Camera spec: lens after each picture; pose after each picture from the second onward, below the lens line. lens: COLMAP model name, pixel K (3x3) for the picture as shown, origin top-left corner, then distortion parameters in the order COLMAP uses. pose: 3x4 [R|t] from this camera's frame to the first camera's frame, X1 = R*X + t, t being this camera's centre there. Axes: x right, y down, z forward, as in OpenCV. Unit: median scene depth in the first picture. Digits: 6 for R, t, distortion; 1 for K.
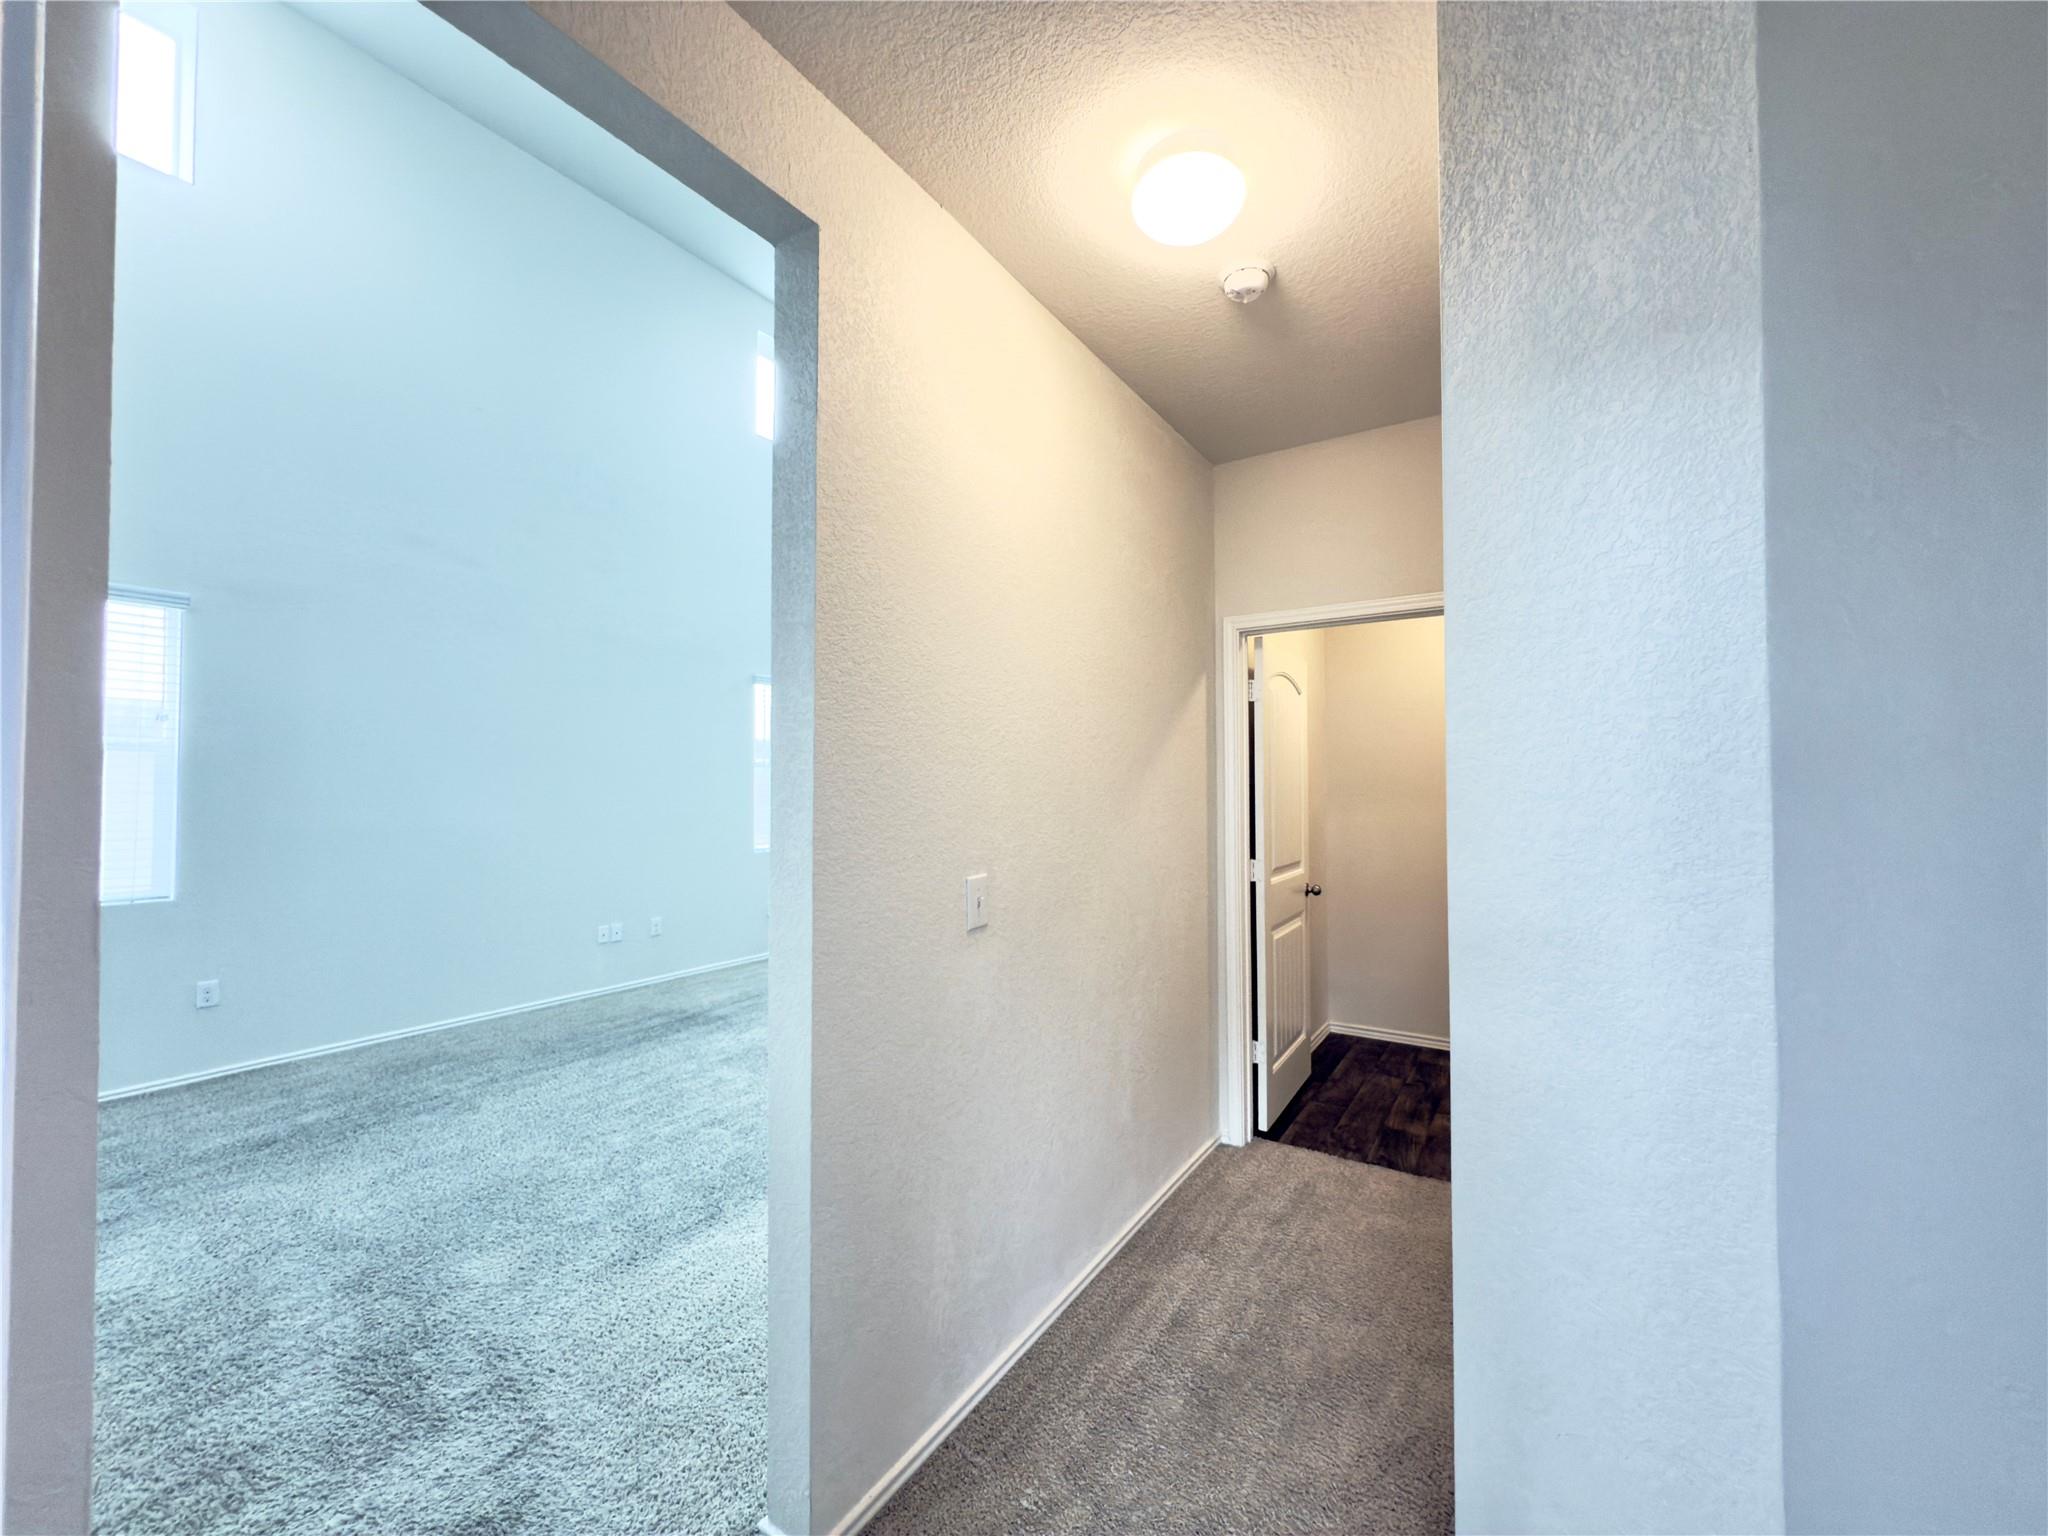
lens RADIAL K [[822.3, 0, 1024.1], [0, 822.3, 768.9], [0, 0, 1]] dist [0.001448, 0.000077]
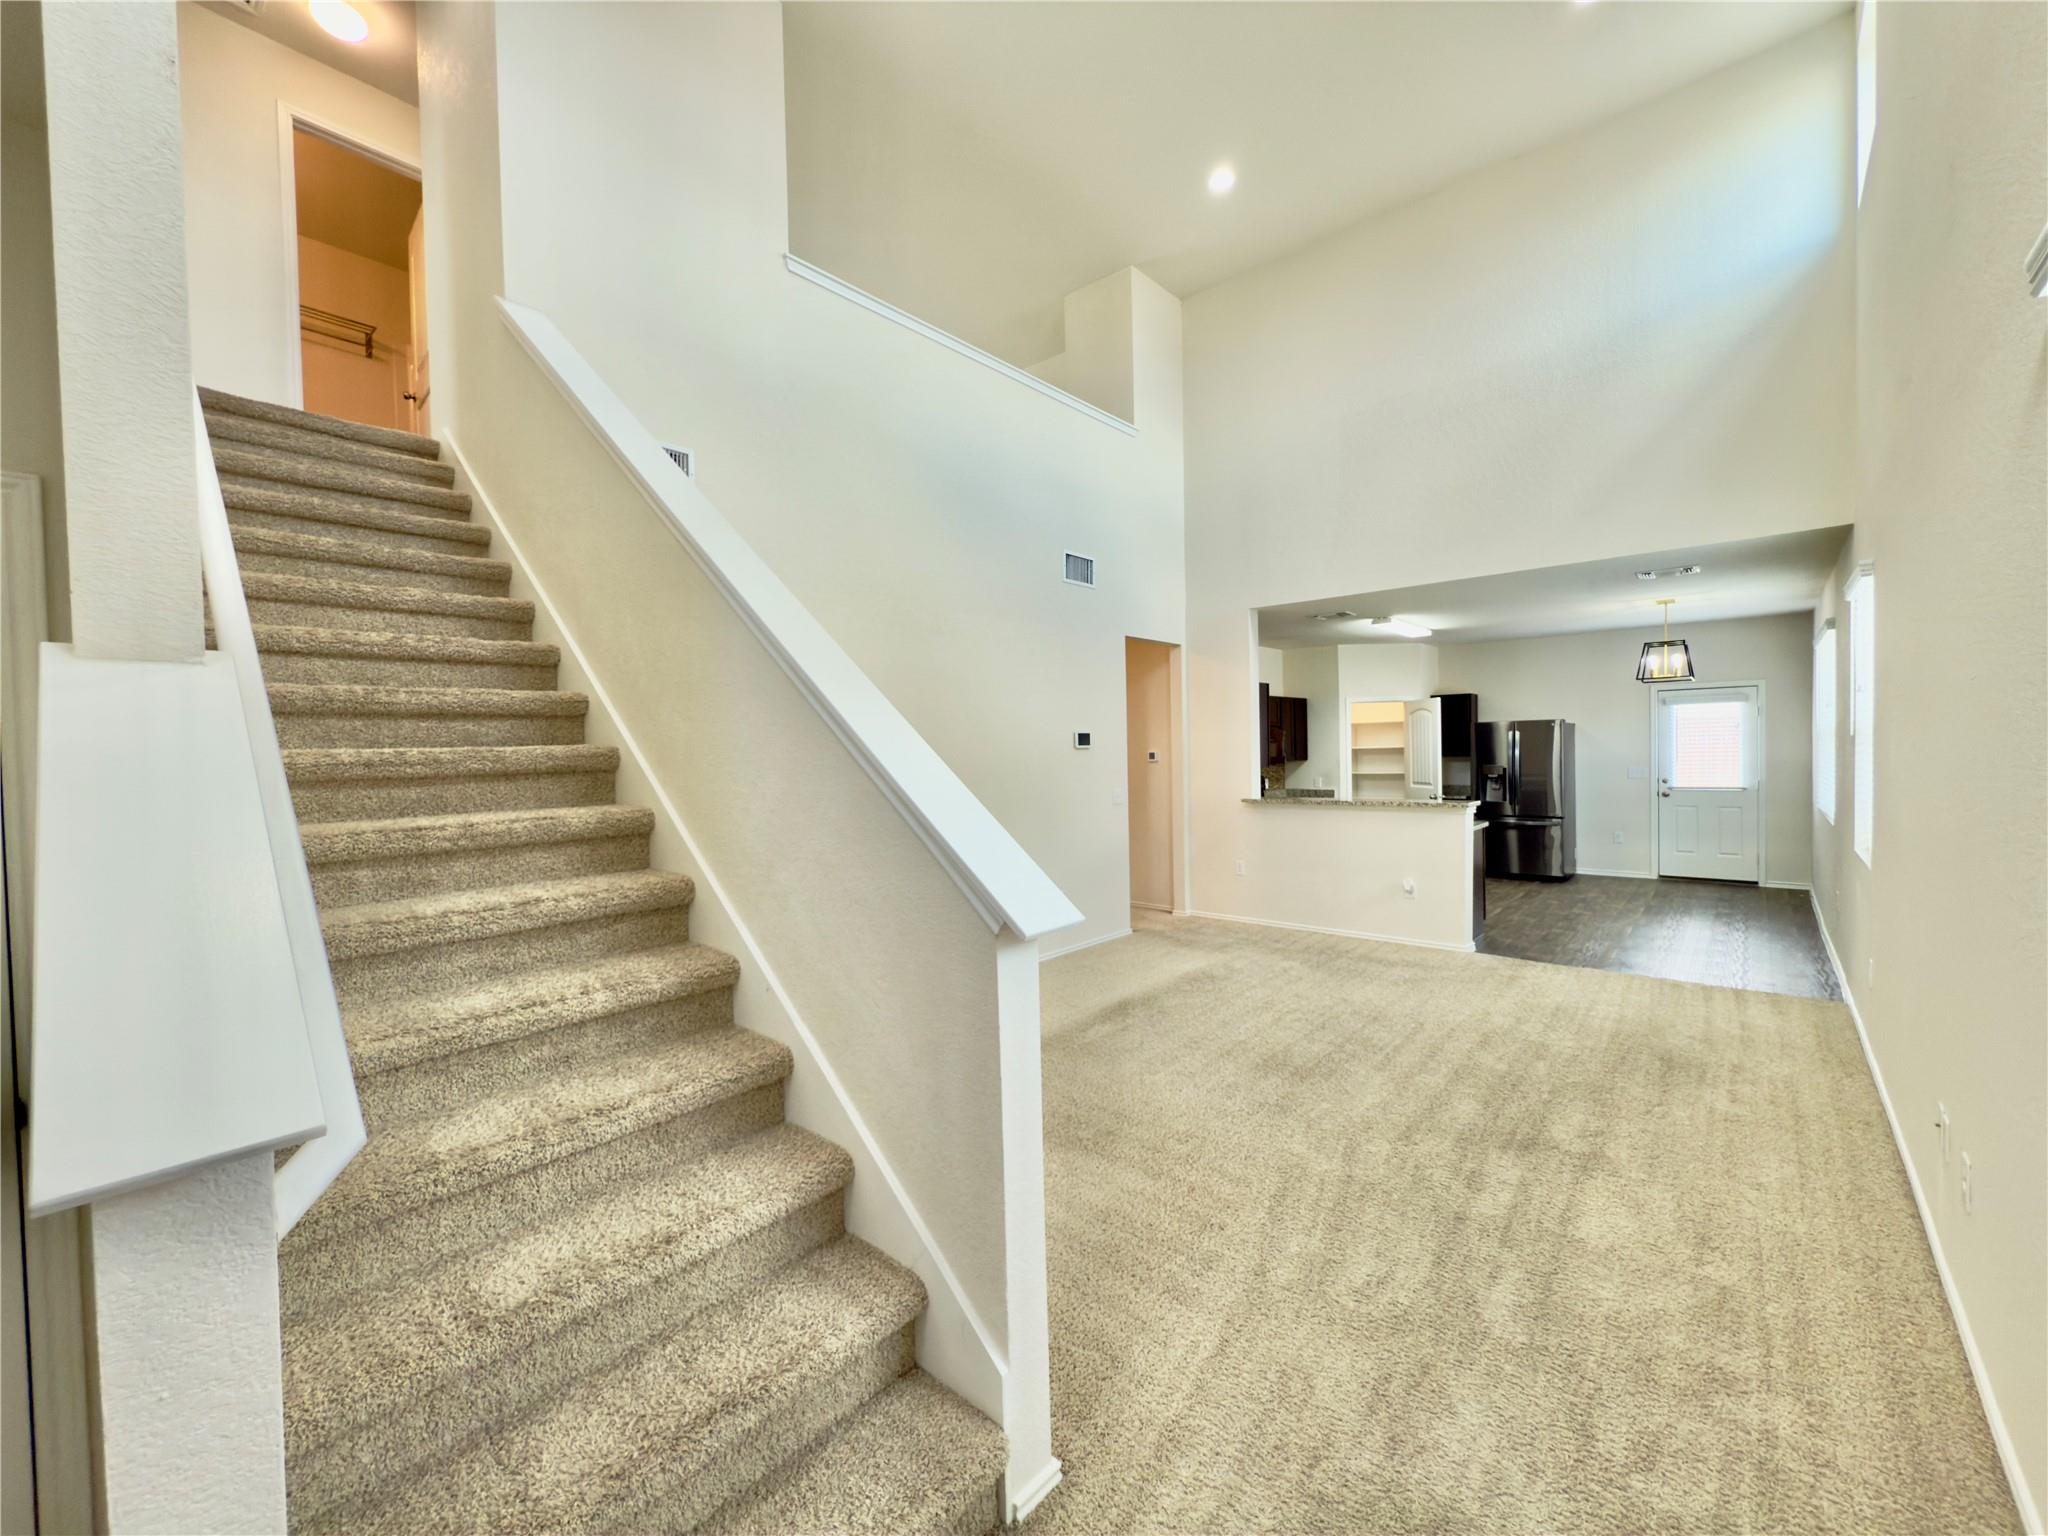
lens RADIAL K [[822.3, 0, 1024.2], [0, 822.3, 772.6], [0, 0, 1]] dist [0.001448, 0.000077]
pose [[-0.988483, 0.021769, 0.149756, -0.175233], [0.022574, 0.999738, 0.003677, 0.014504], [-0.149636, 0.007016, -0.988716, 2.213526]]
